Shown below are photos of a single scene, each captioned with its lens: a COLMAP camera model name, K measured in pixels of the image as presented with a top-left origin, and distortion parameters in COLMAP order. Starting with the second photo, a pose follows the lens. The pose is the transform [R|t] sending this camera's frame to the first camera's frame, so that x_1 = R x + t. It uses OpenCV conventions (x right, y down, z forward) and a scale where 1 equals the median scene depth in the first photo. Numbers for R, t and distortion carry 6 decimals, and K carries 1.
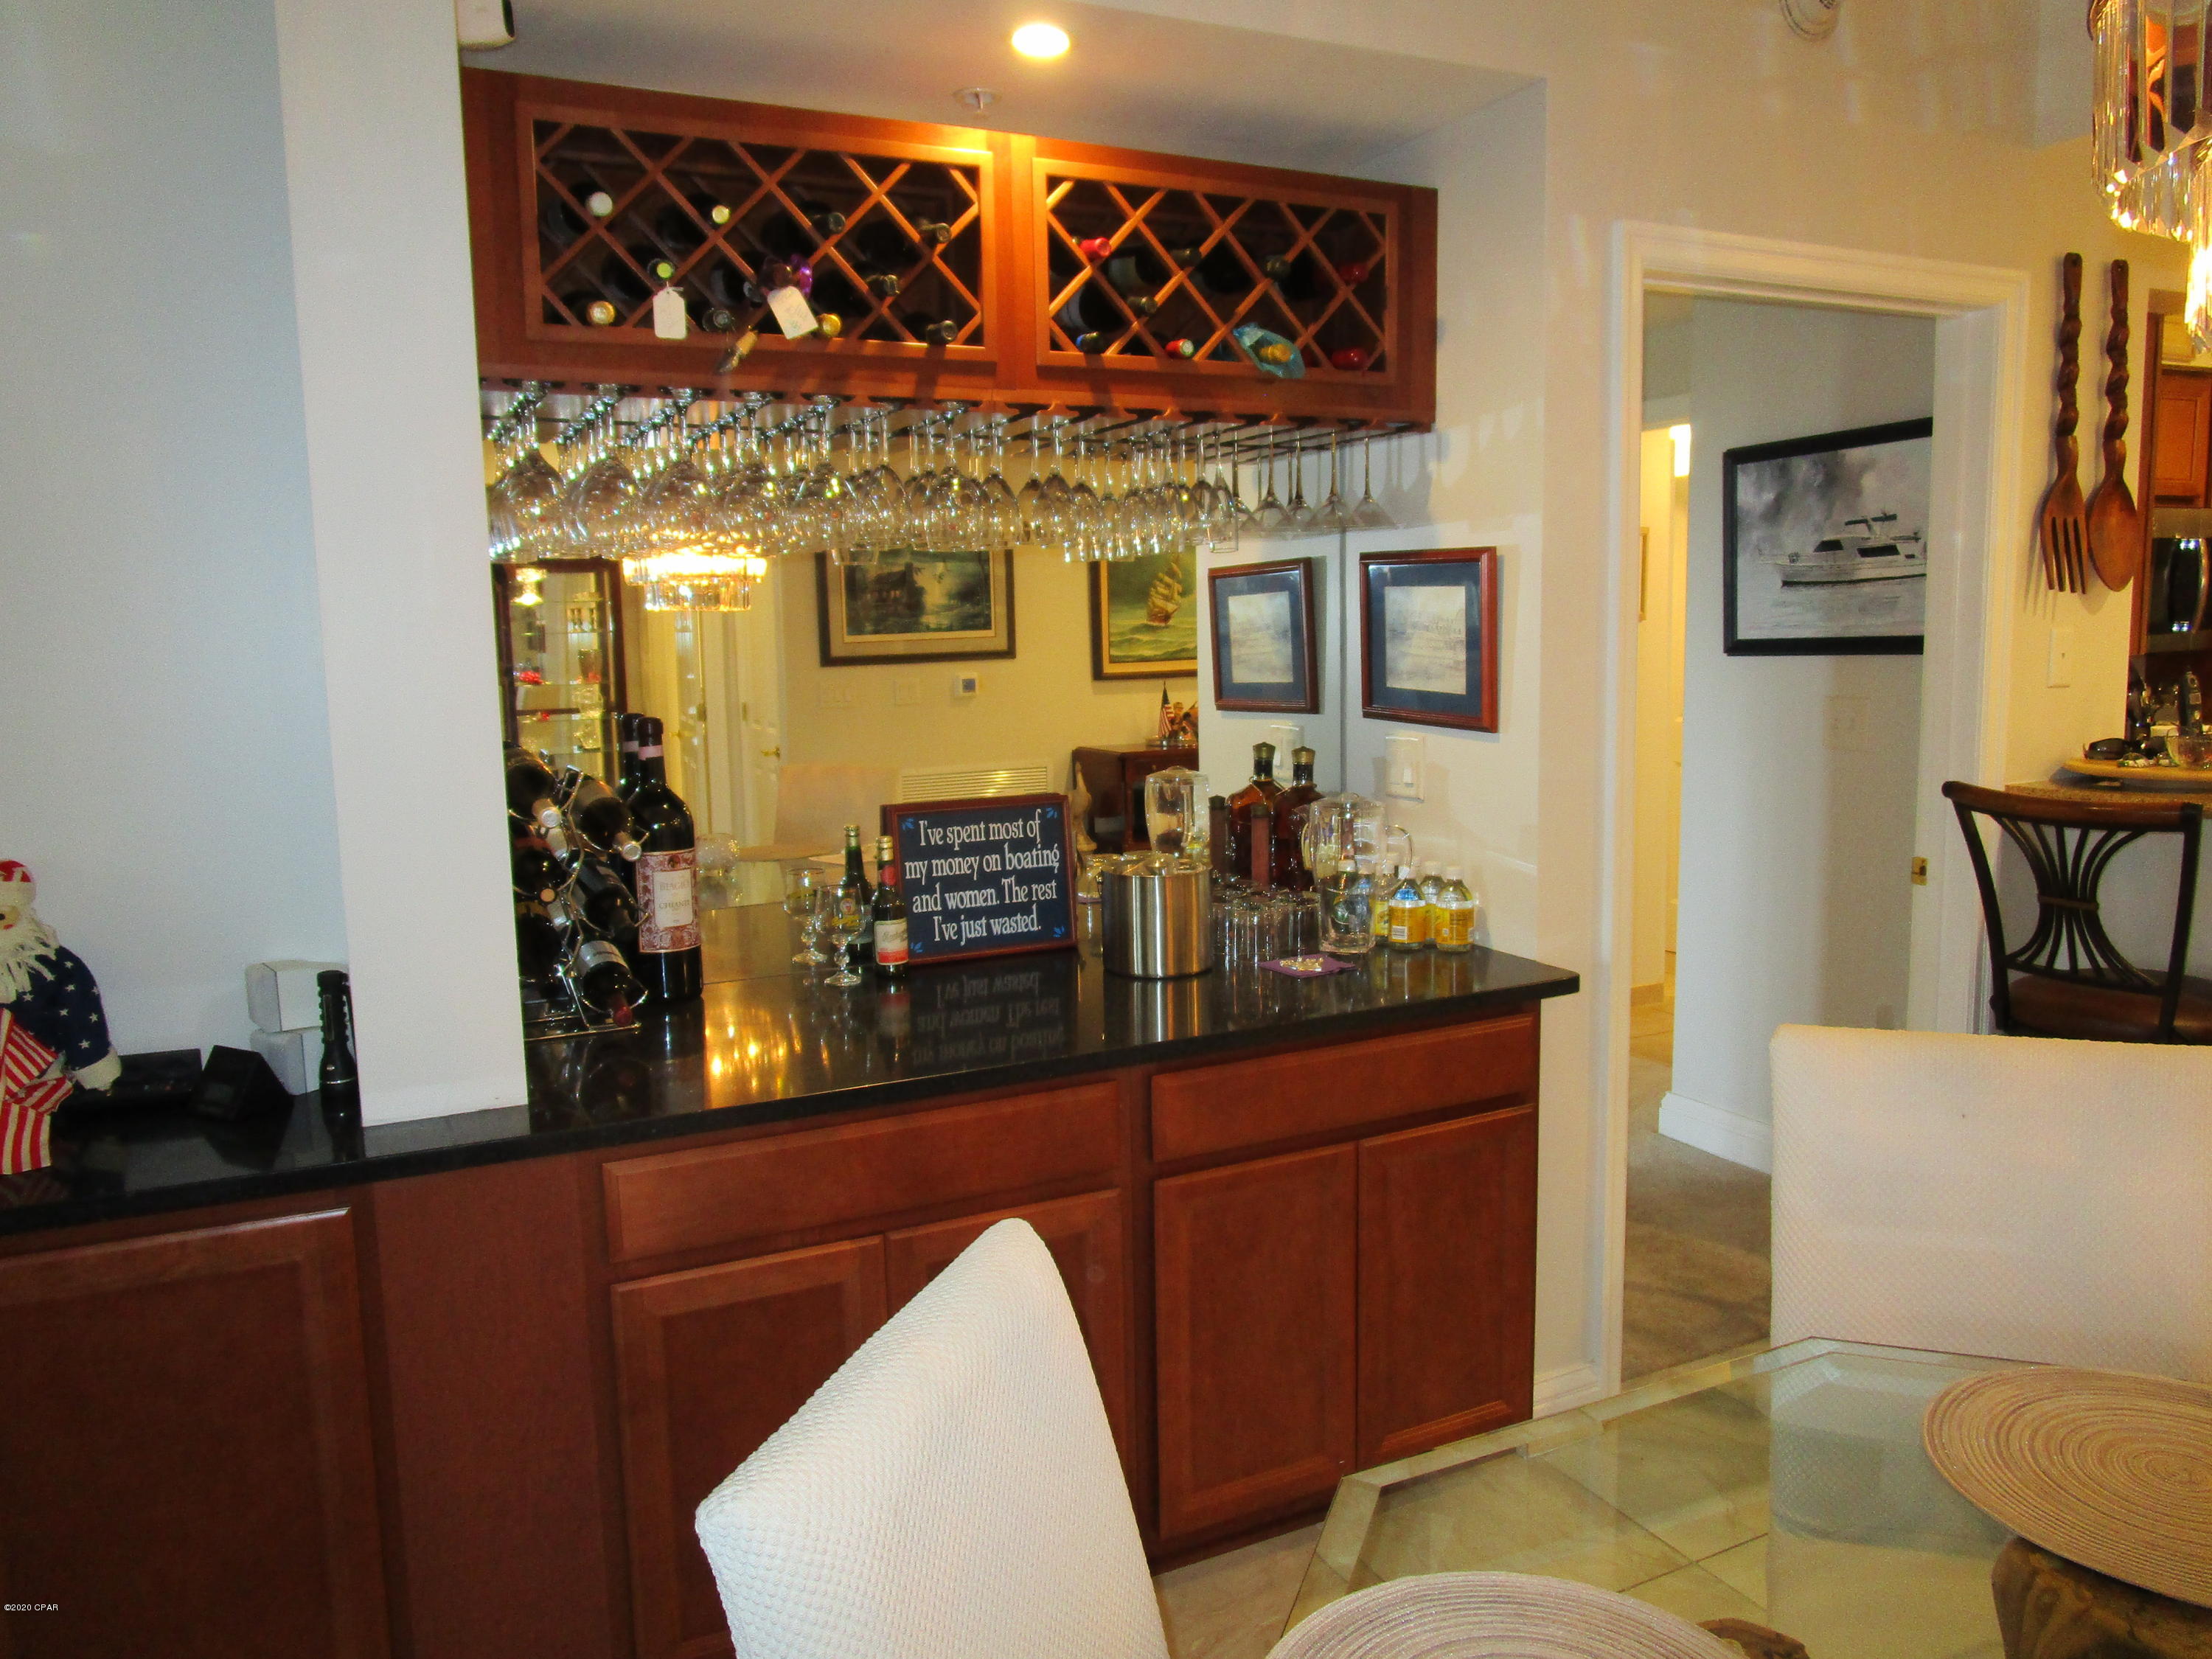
lens RADIAL K [[1571.5, 0, 1117.1], [0, 1571.5, 844.5], [0, 0, 1]] dist [-0.032067, 0.011890]
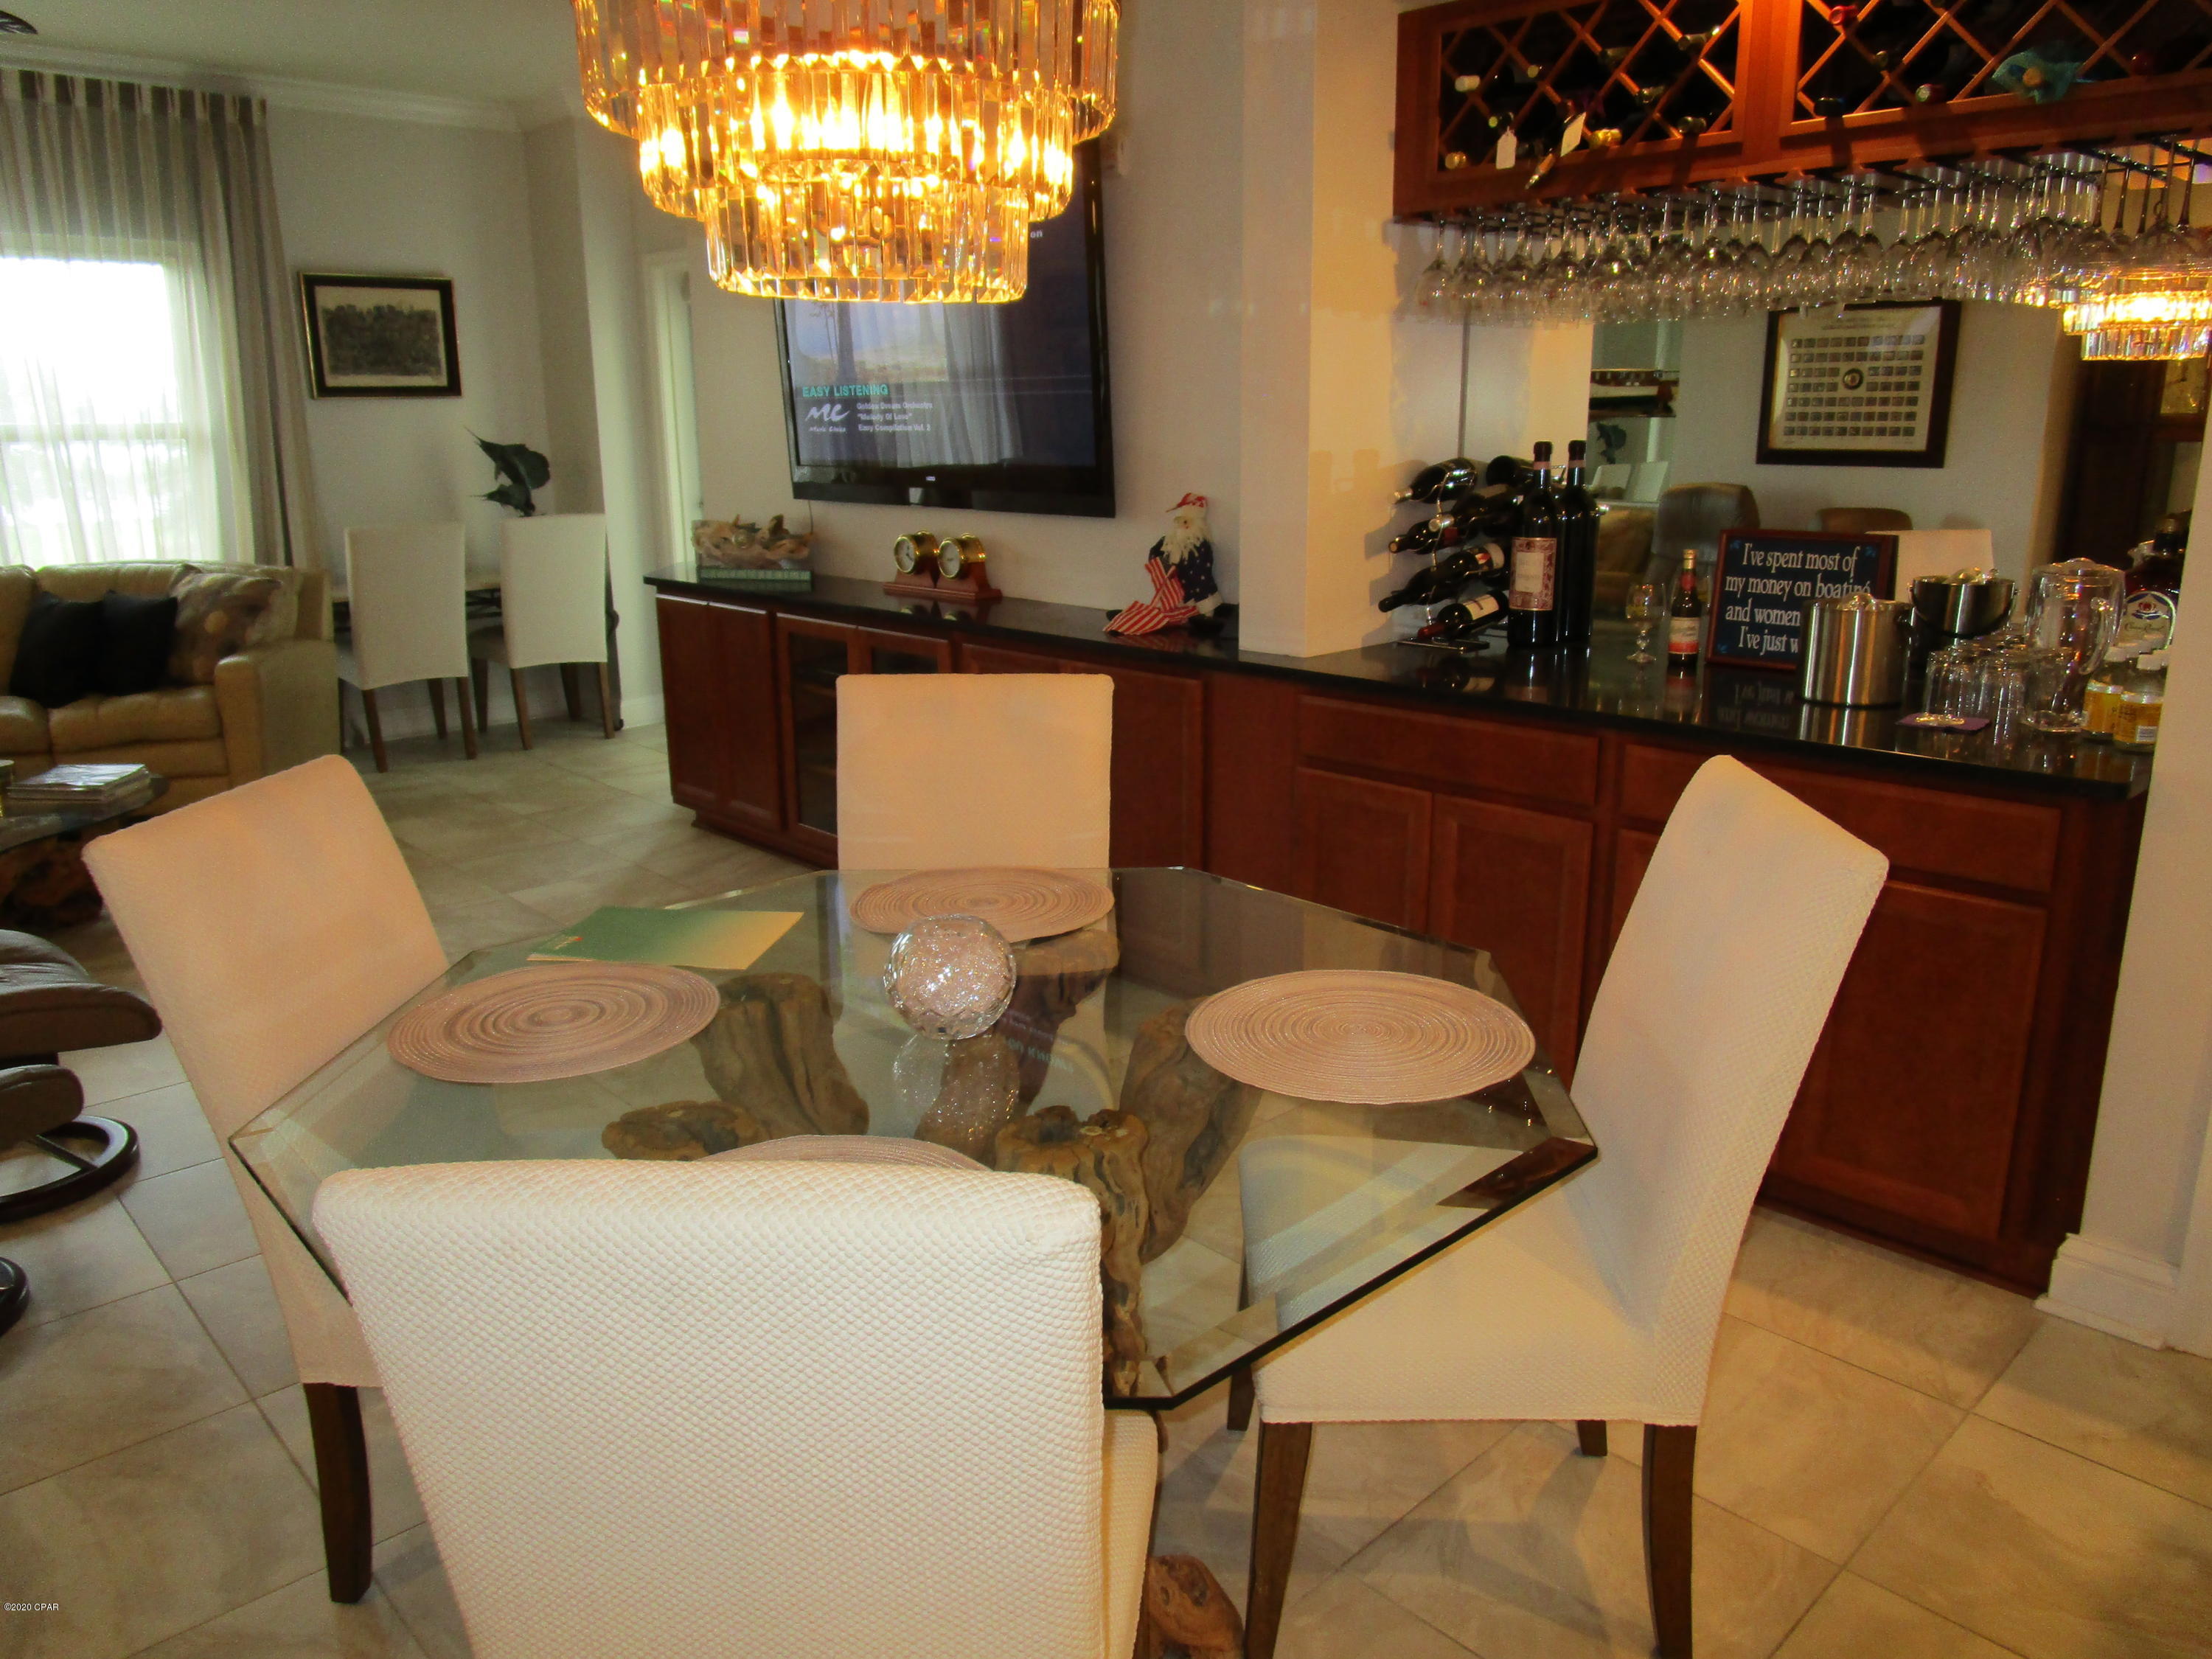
lens RADIAL K [[1571.5, 0, 1121.7], [0, 1571.5, 887.4], [0, 0, 1]] dist [-0.032067, 0.011890]
pose [[0.320529, 0.284922, -0.903372, 1.022442], [-0.127128, 0.958001, 0.257045, -0.010925], [0.938669, 0.032454, 0.343289, 0.180341]]
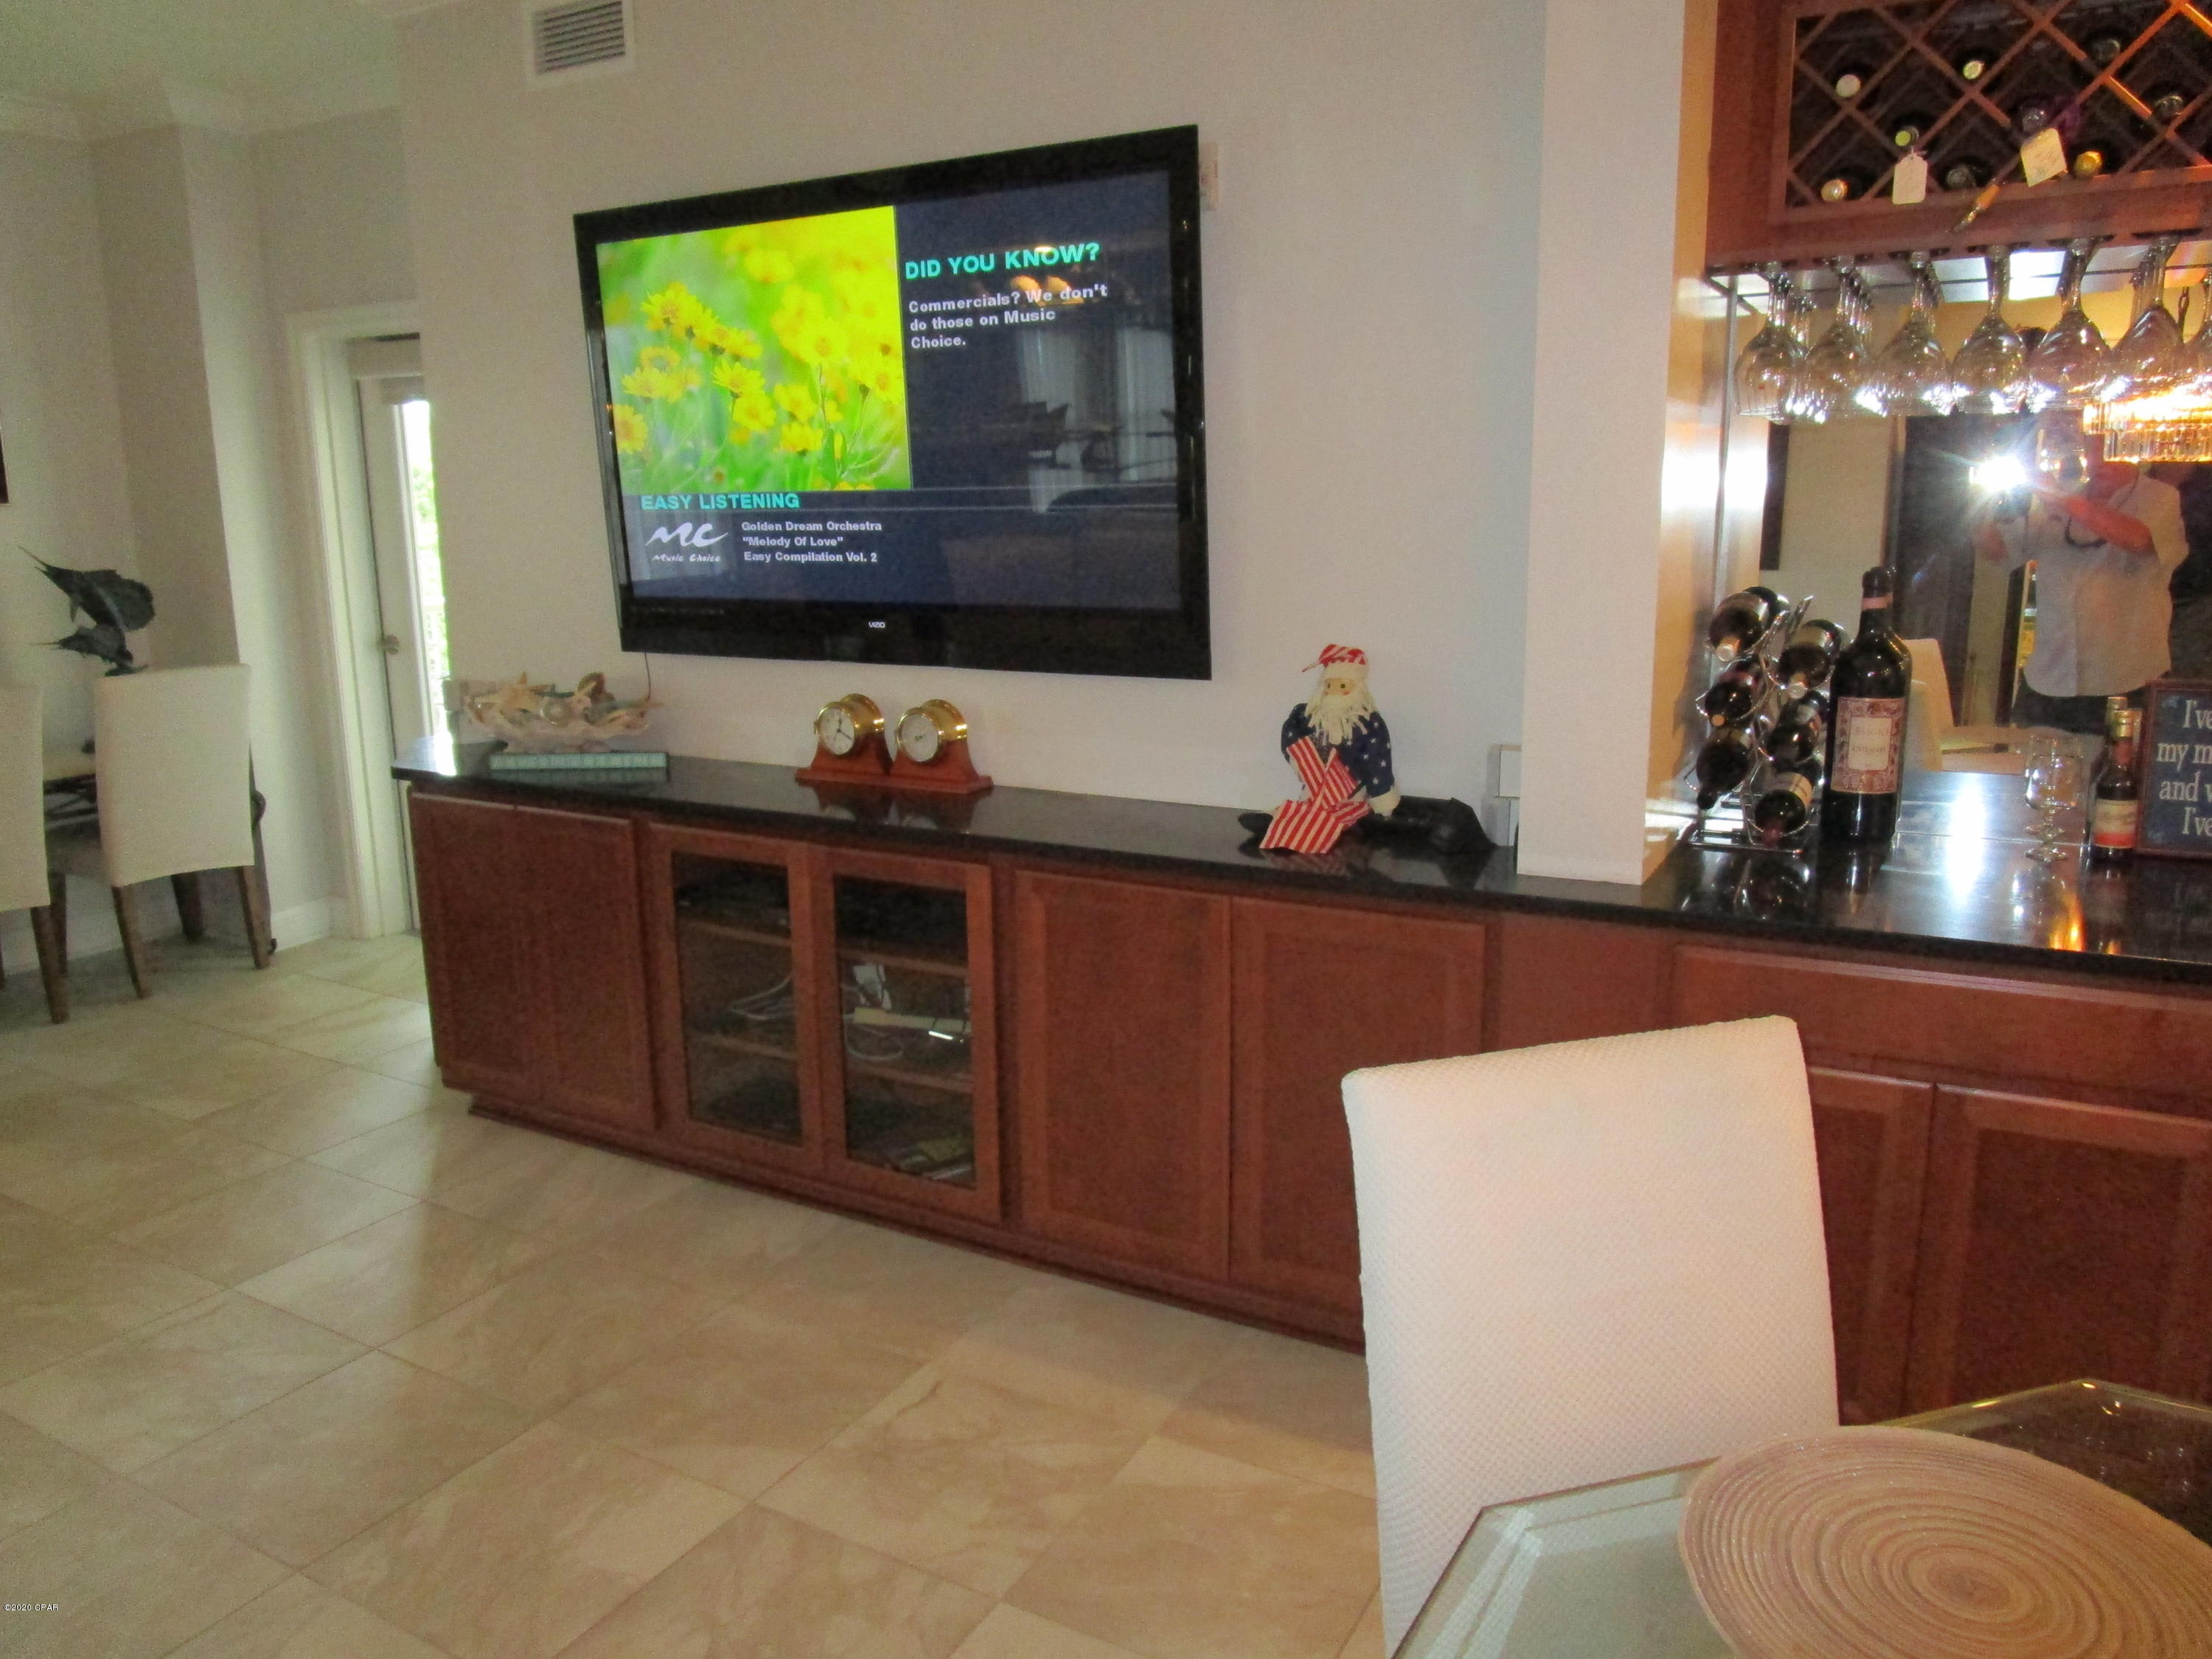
lens RADIAL K [[1571.5, 0, 1101.2], [0, 1571.5, 837.4], [0, 0, 1]] dist [-0.032067, 0.011890]
pose [[0.572235, 0.176804, -0.800804, 0.289890], [-0.102529, 0.984246, 0.144040, -0.001992], [0.813655, -0.000319, 0.581348, -0.036457]]
